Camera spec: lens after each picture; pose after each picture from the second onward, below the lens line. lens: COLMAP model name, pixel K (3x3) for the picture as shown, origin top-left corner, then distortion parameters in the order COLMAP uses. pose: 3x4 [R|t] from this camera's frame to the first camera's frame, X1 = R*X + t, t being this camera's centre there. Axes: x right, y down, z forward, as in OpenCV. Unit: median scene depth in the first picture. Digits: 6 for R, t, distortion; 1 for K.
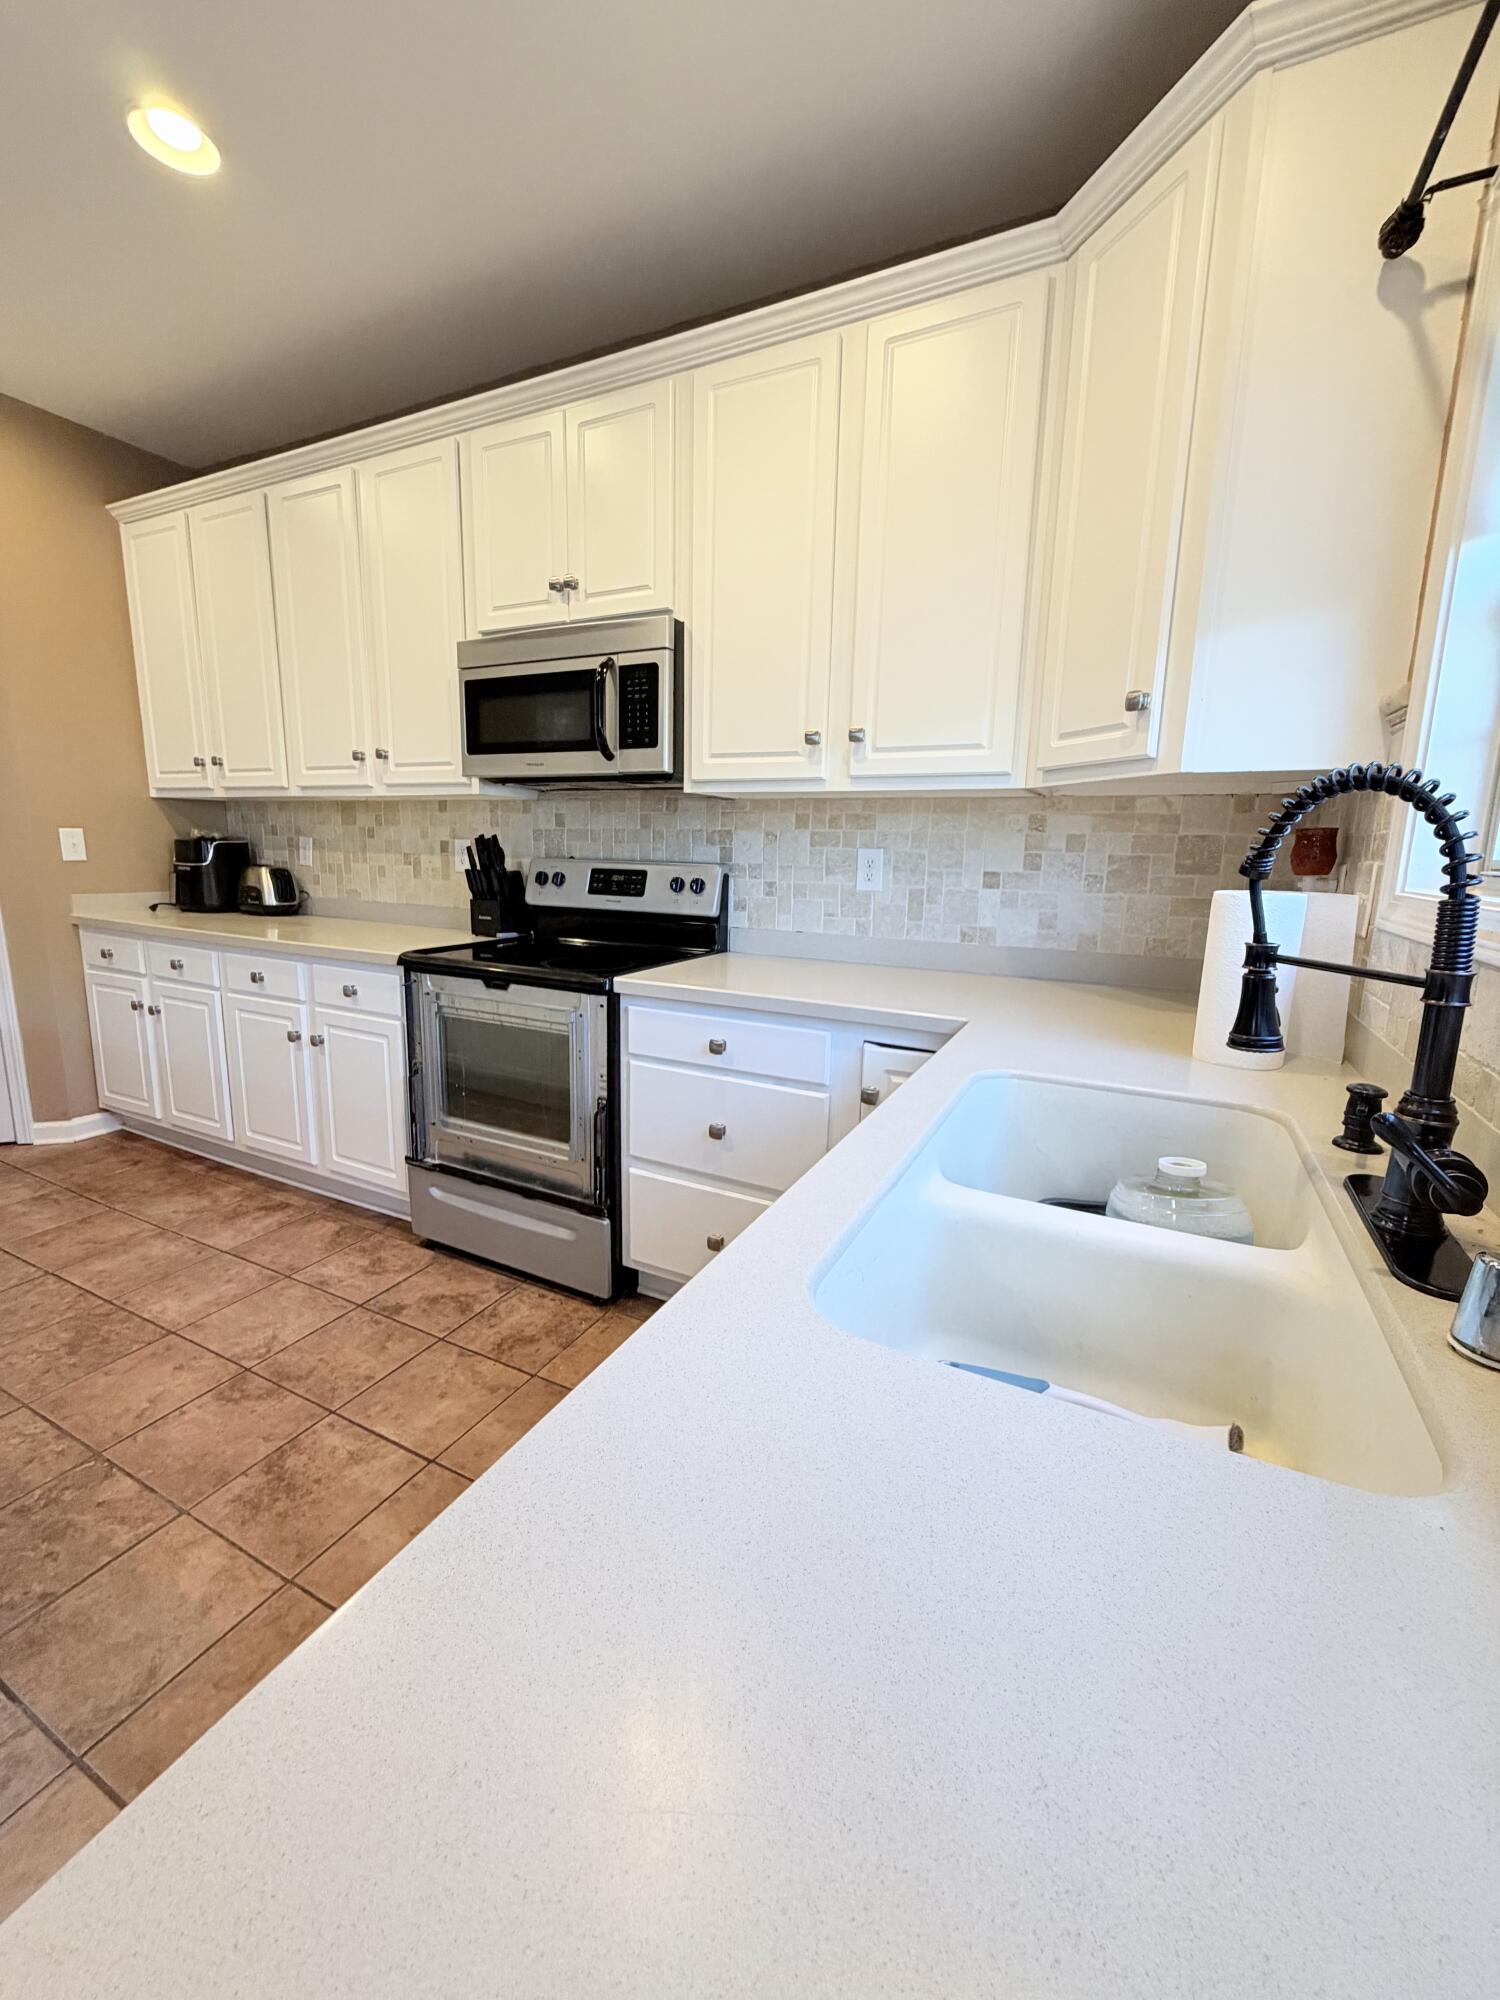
lens RADIAL K [[796.1, 0, 751.8], [0, 796.1, 993.5], [0, 0, 1]] dist [-0.001290, 0.000685]
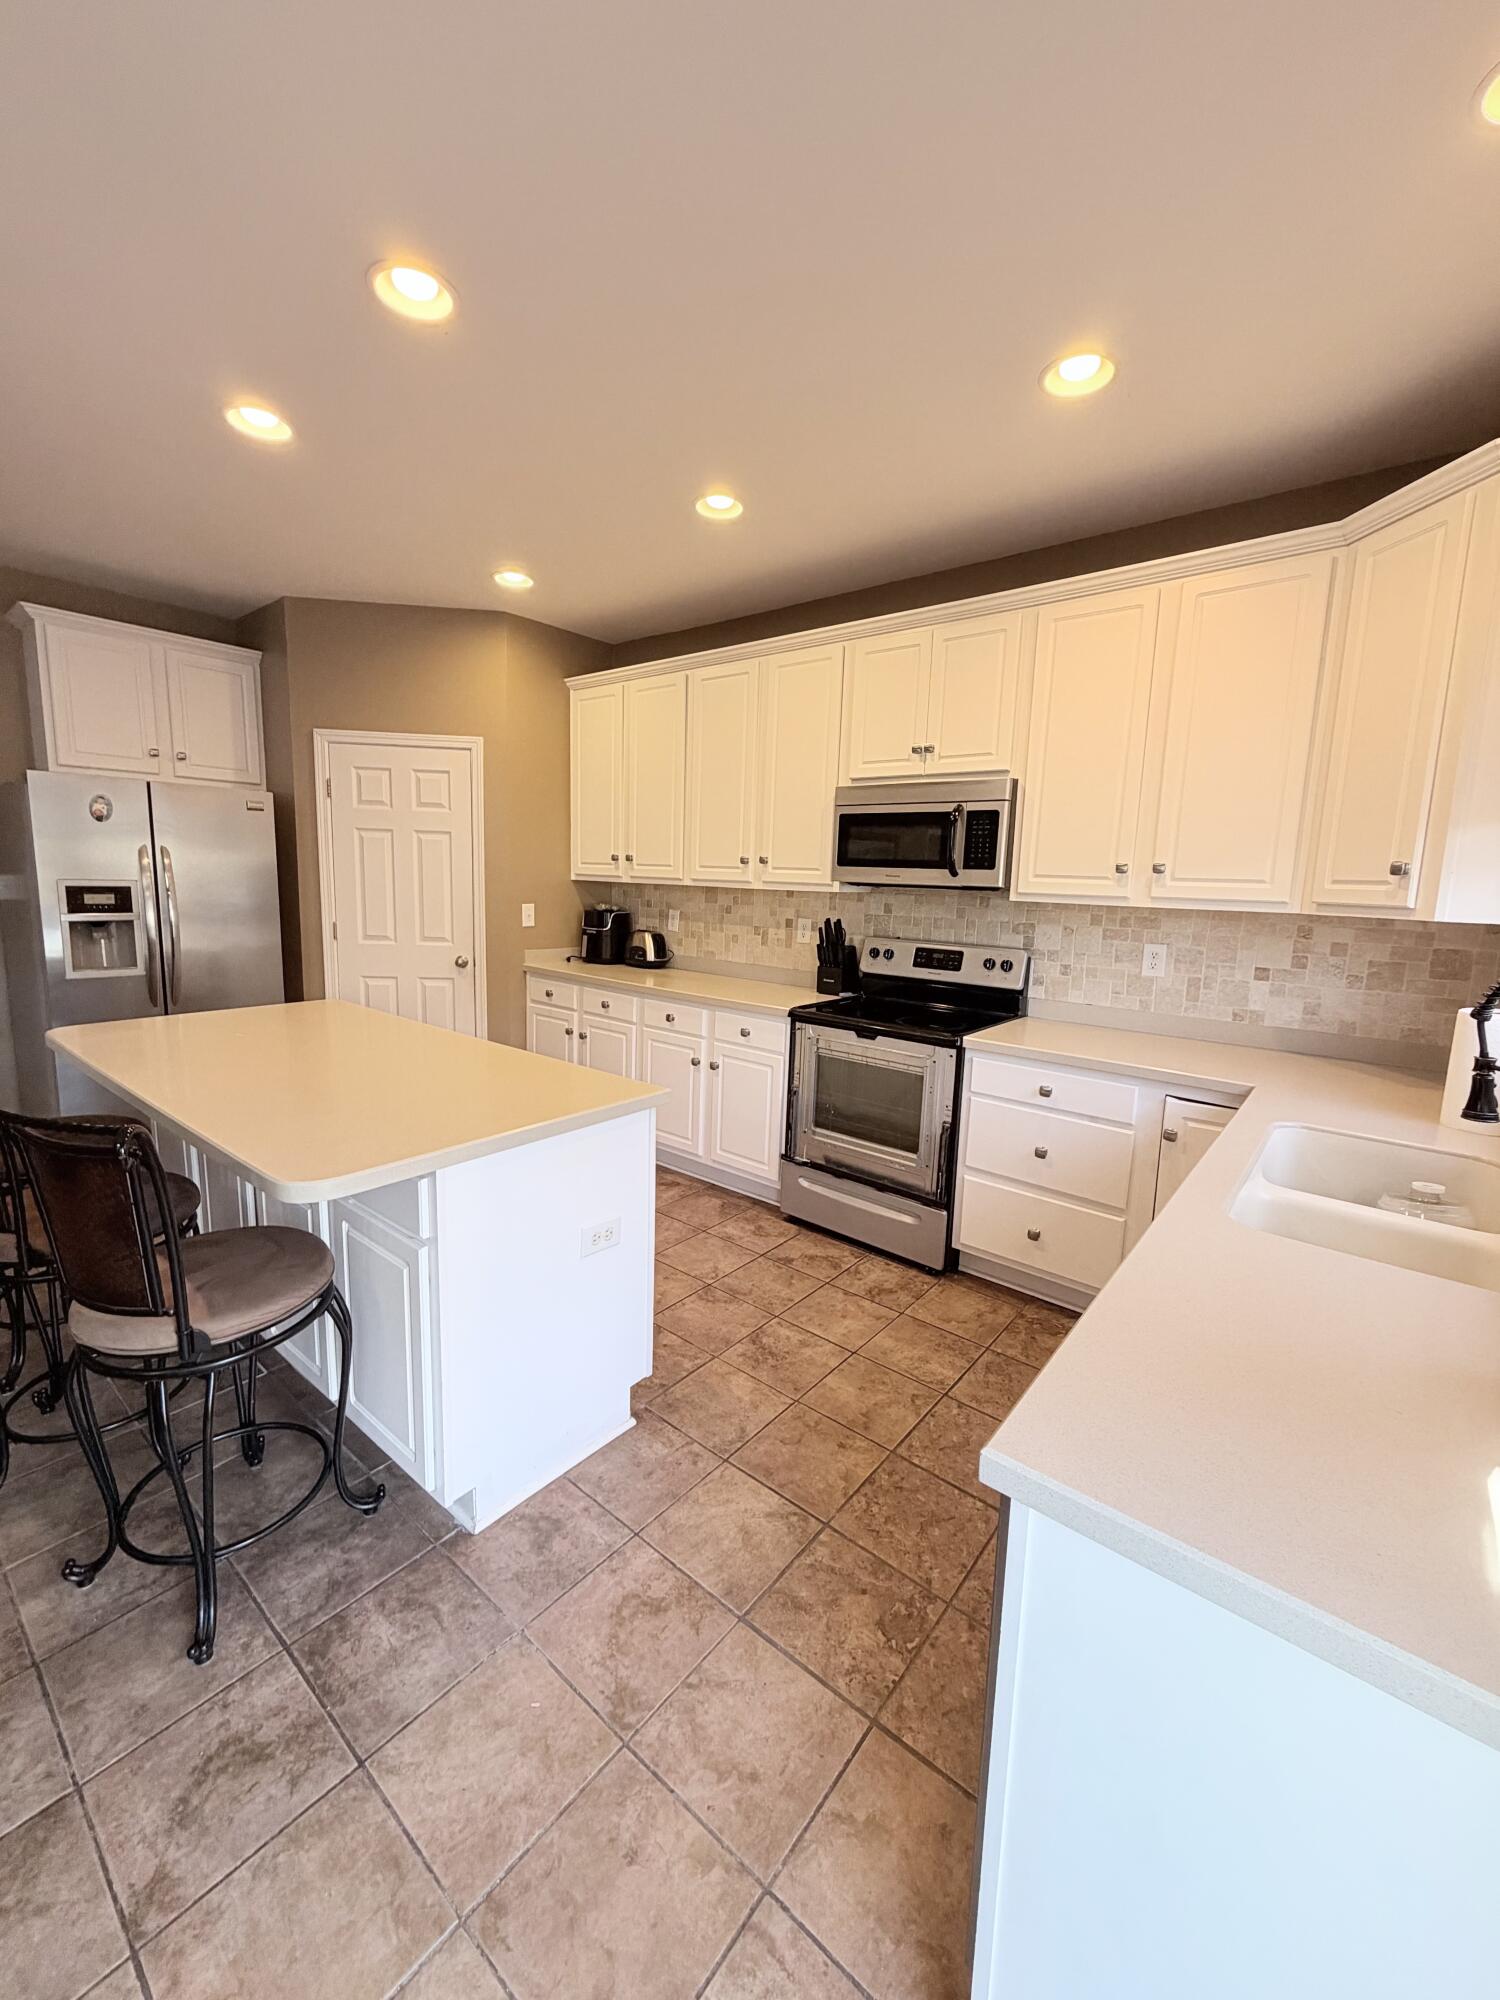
lens RADIAL K [[796.1, 0, 750.3], [0, 796.1, 993.2], [0, 0, 1]] dist [-0.001290, 0.000685]
pose [[0.975084, 0.040815, -0.218050, -0.207630], [-0.049608, 0.998155, -0.035005, -0.025236], [0.216219, 0.044950, 0.975310, -0.397155]]
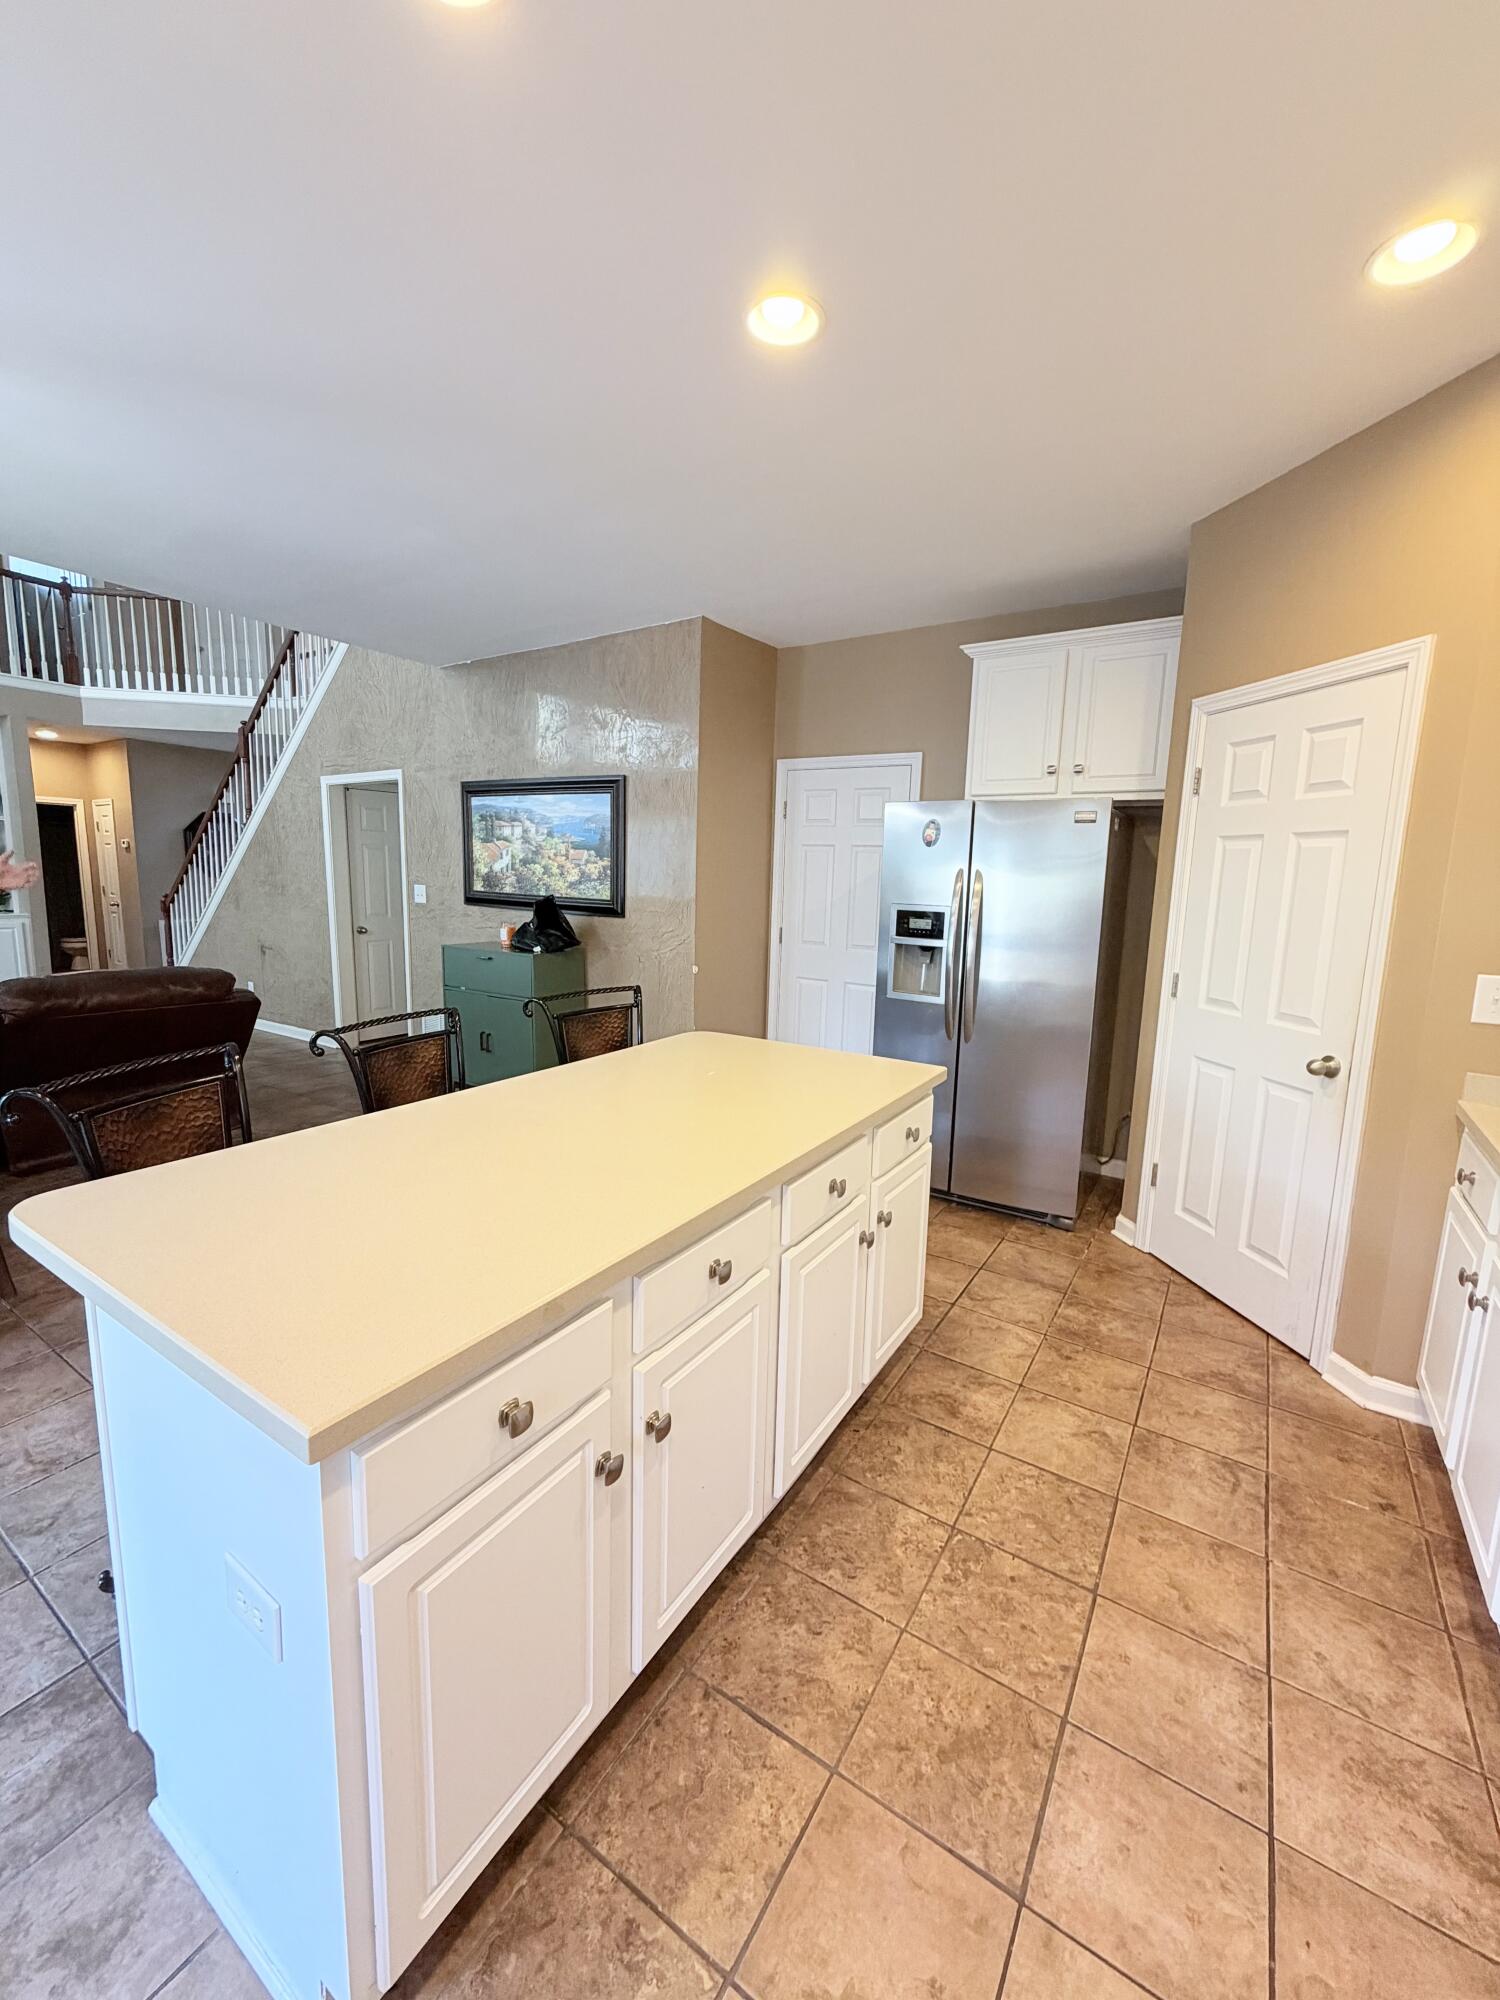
lens RADIAL K [[796.1, 0, 748.7], [0, 796.1, 991.2], [0, 0, 1]] dist [-0.001290, 0.000685]
pose [[-0.115004, 0.117178, -0.986430, -0.196439], [-0.212917, 0.967032, 0.139697, -0.211030], [0.970279, 0.226093, -0.086263, 0.631467]]
